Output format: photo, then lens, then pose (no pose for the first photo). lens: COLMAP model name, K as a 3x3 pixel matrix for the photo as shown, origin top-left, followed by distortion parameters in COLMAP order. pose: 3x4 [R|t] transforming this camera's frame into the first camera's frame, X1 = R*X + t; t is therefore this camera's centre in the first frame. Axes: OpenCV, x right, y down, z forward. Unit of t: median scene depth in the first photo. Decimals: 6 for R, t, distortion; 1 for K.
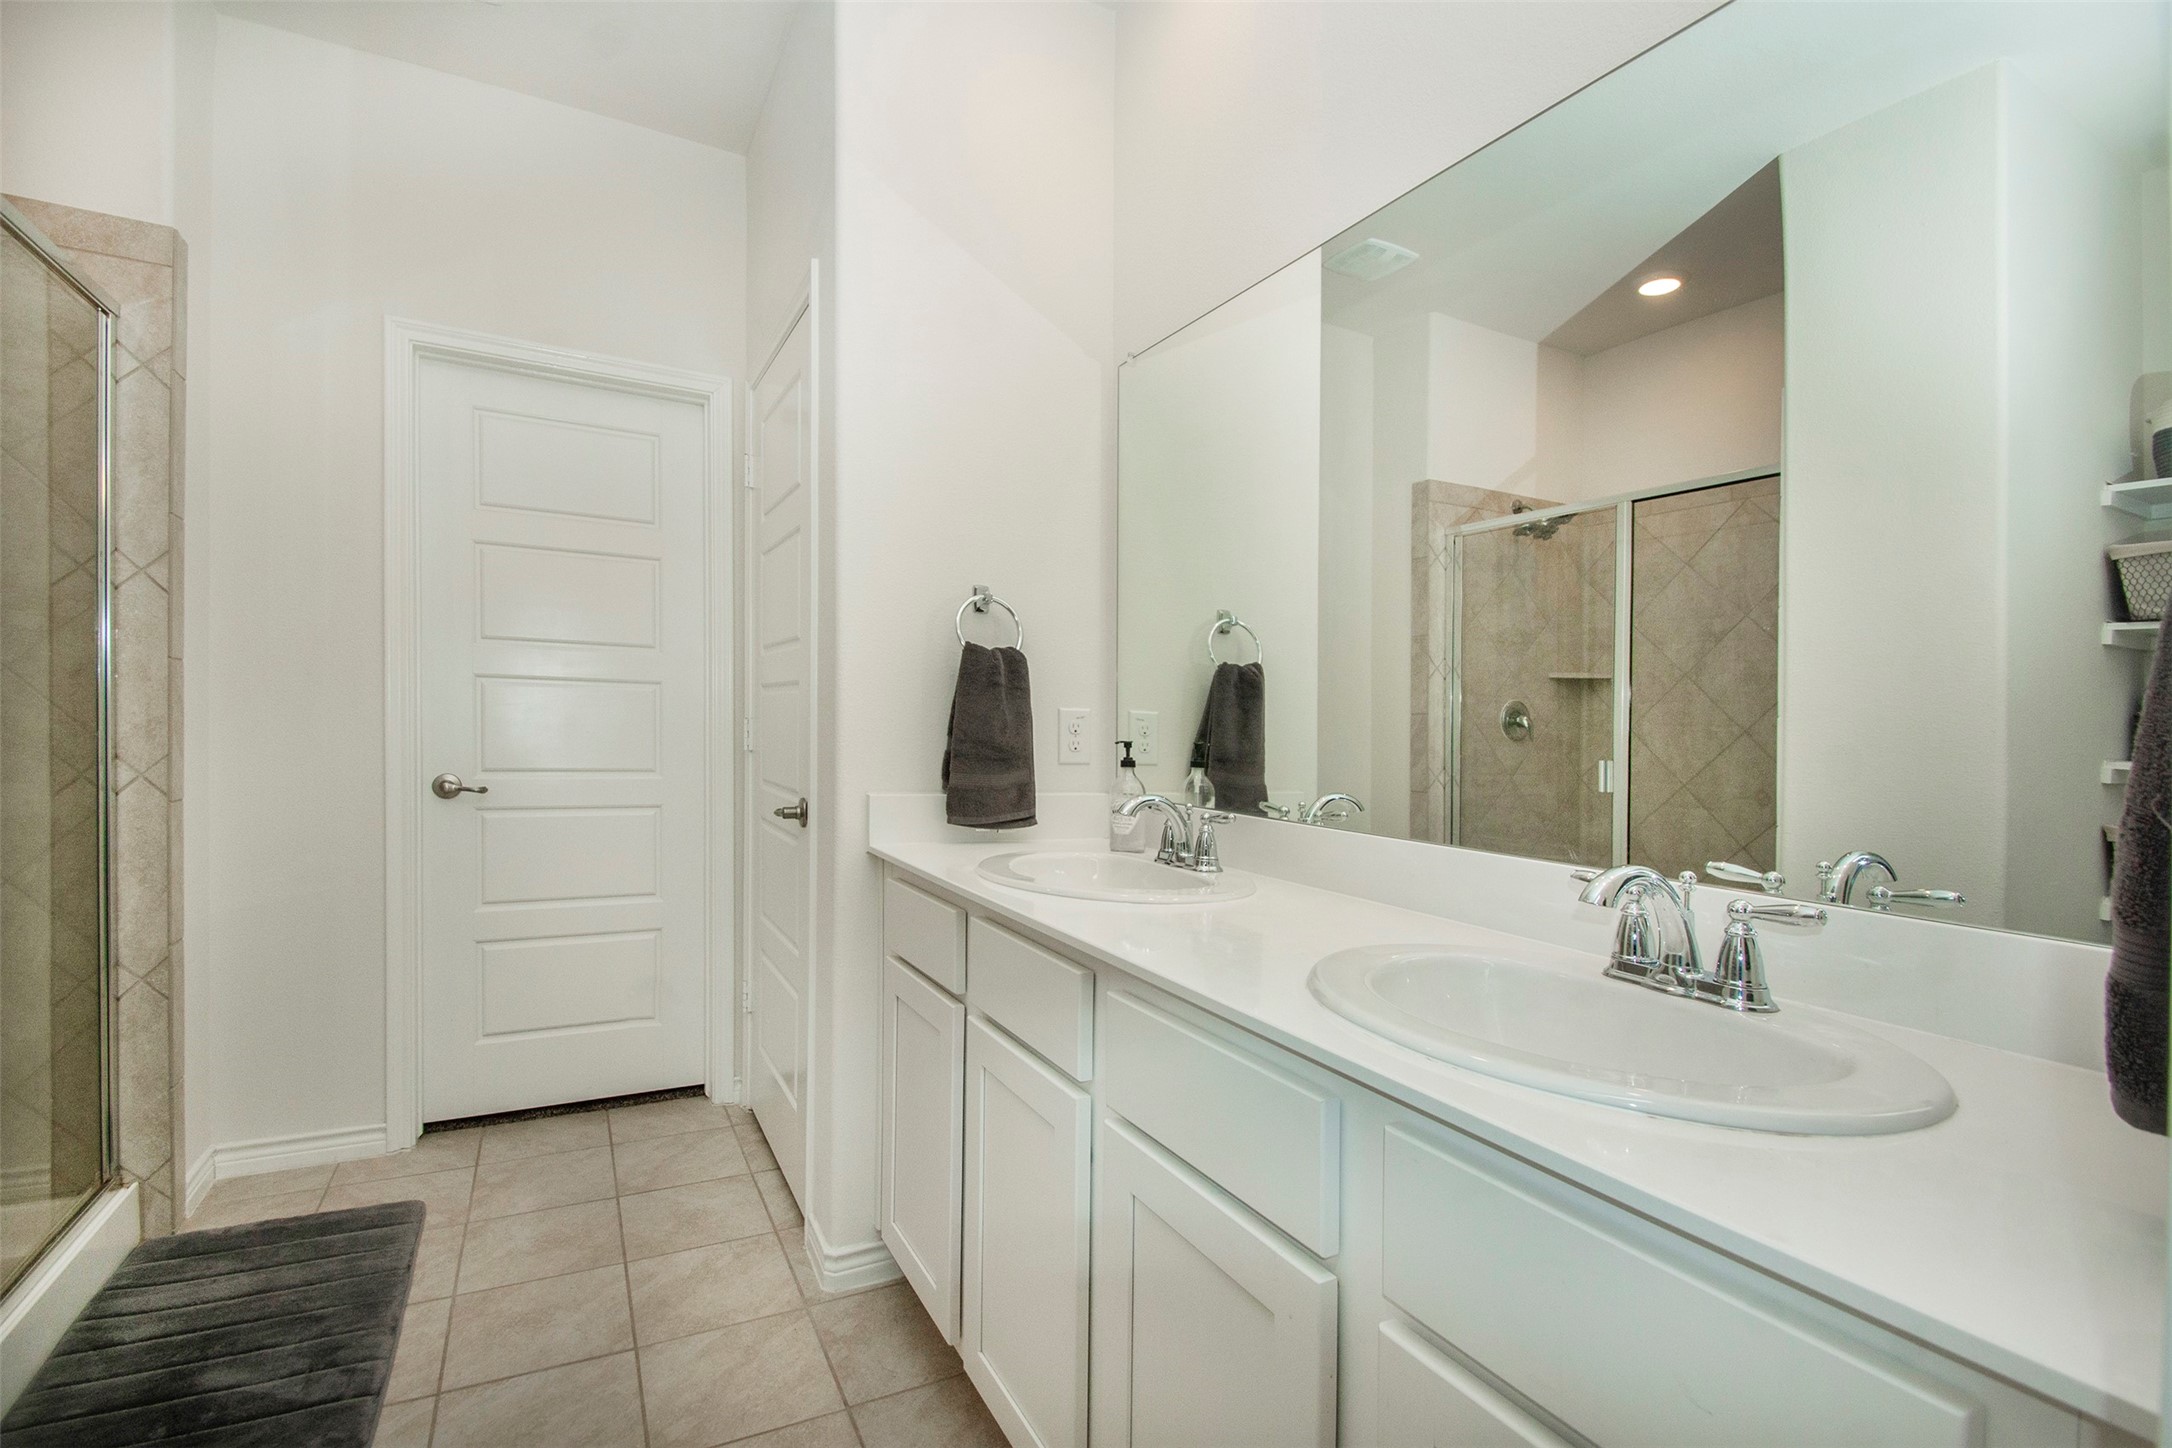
lens RADIAL K [[970.8, 0, 1086.0], [0, 970.8, 724.0], [0, 0, 1]] dist [-0.000537, -0.029497]
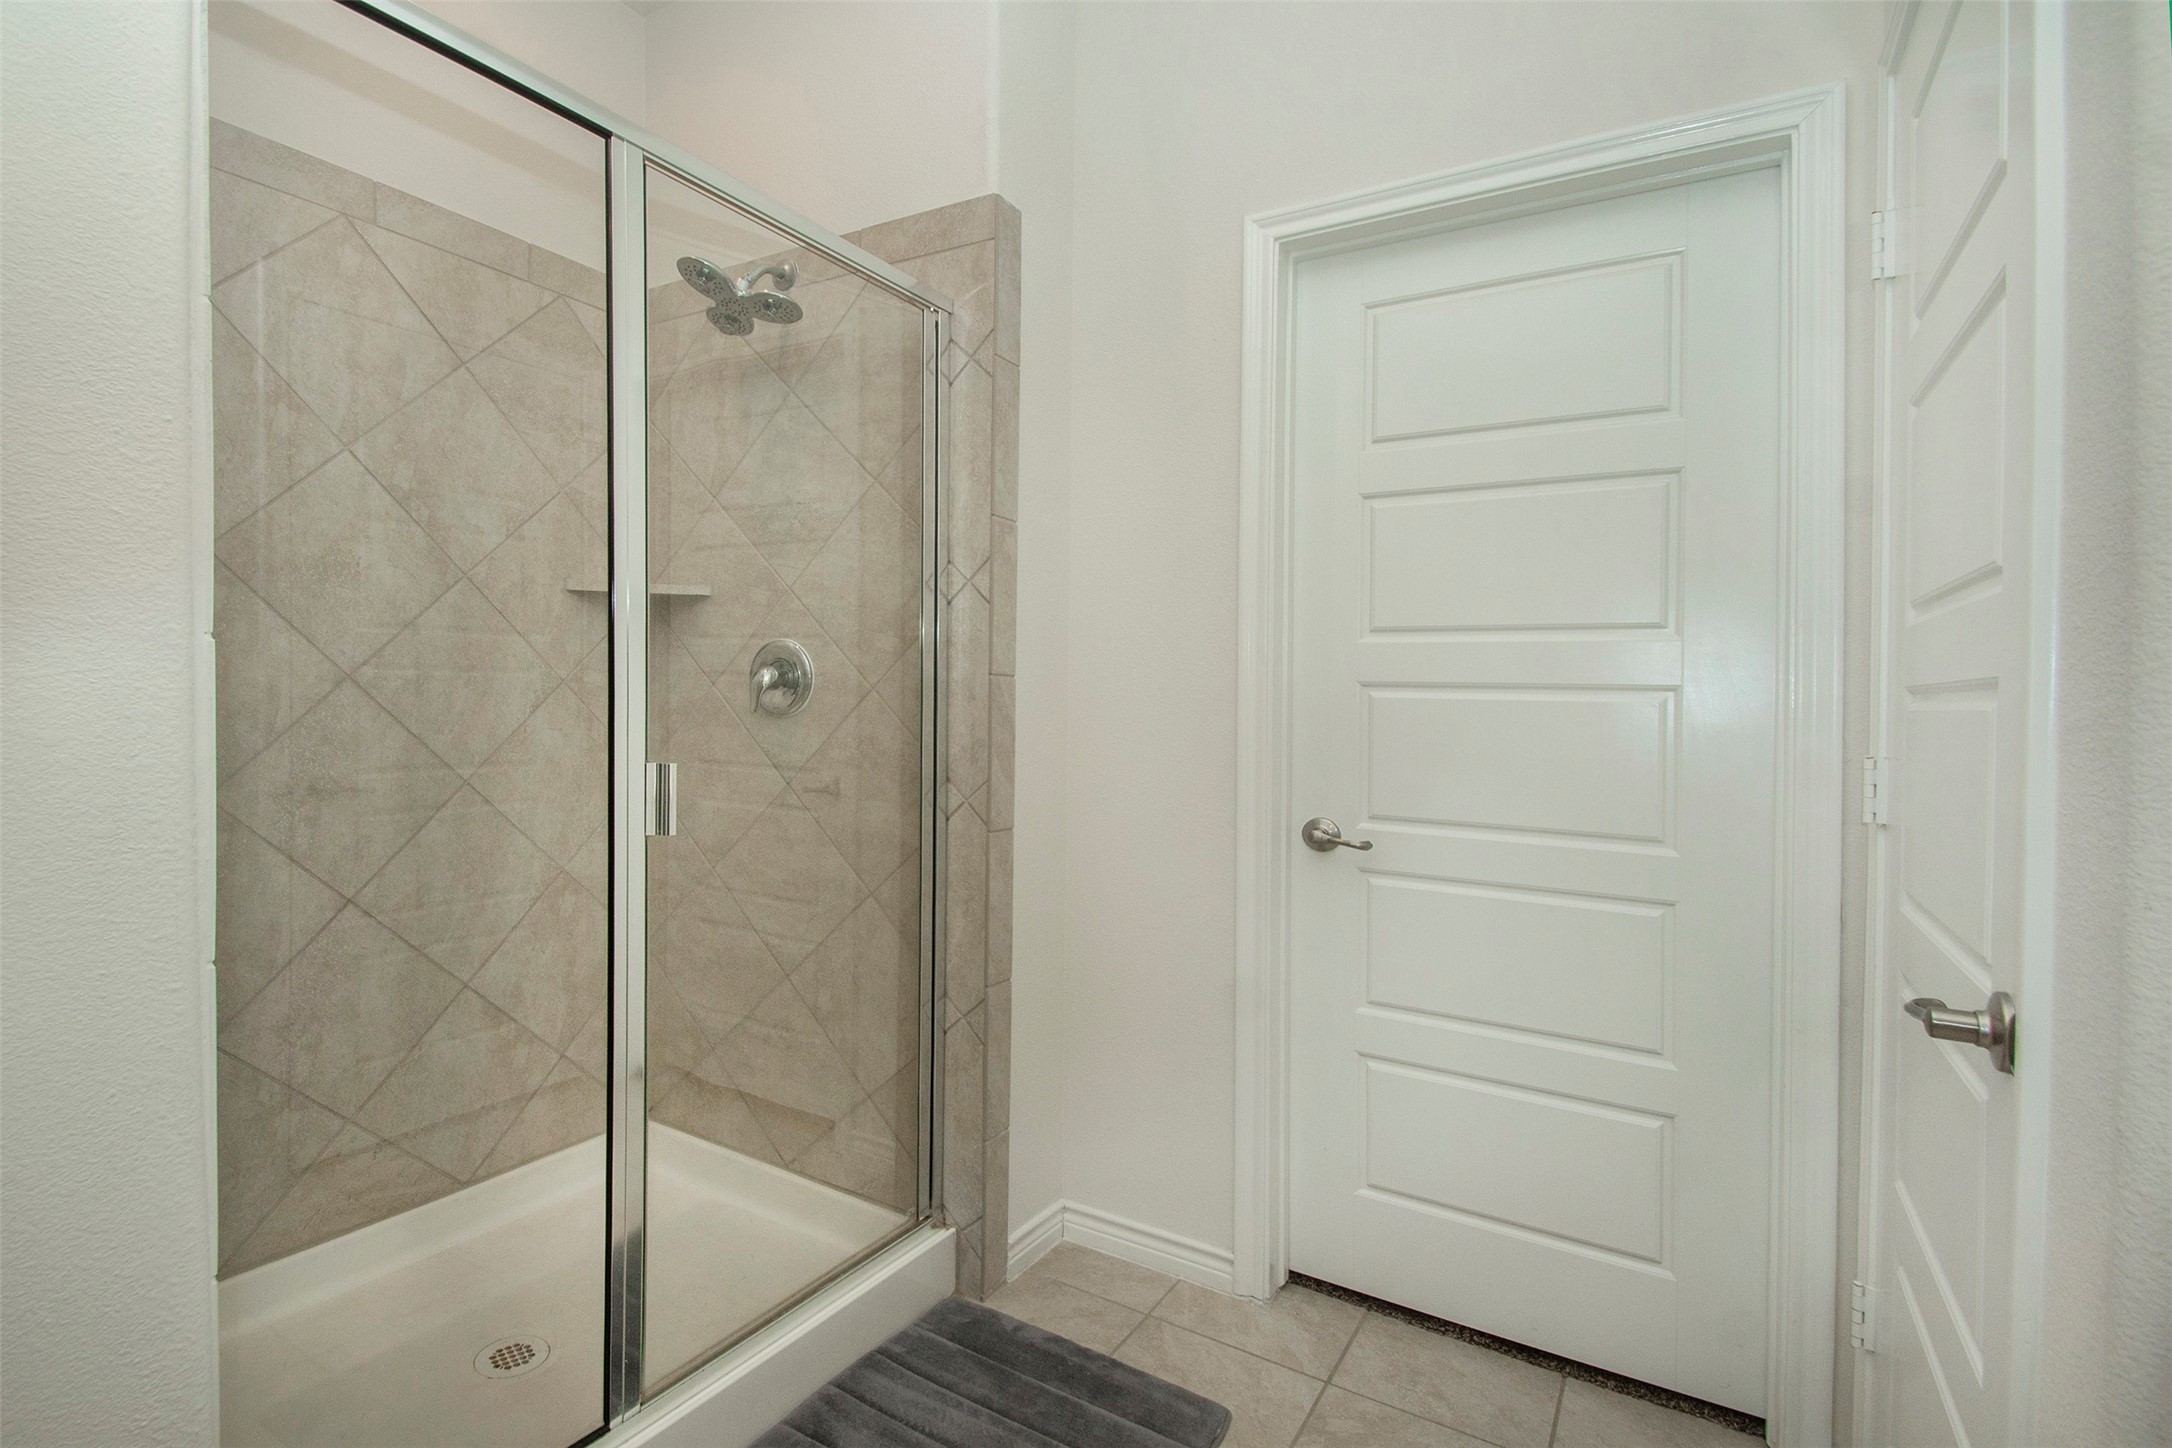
lens RADIAL K [[952.2, 0, 944.7], [0, 952.2, 724.8], [0, 0, 1]] dist [0.005678, 0.000036]
pose [[0.387806, 0.017187, -0.921581, -0.139137], [-0.016424, 0.999796, 0.011734, -0.031020], [0.921595, 0.010586, 0.388010, 0.601082]]
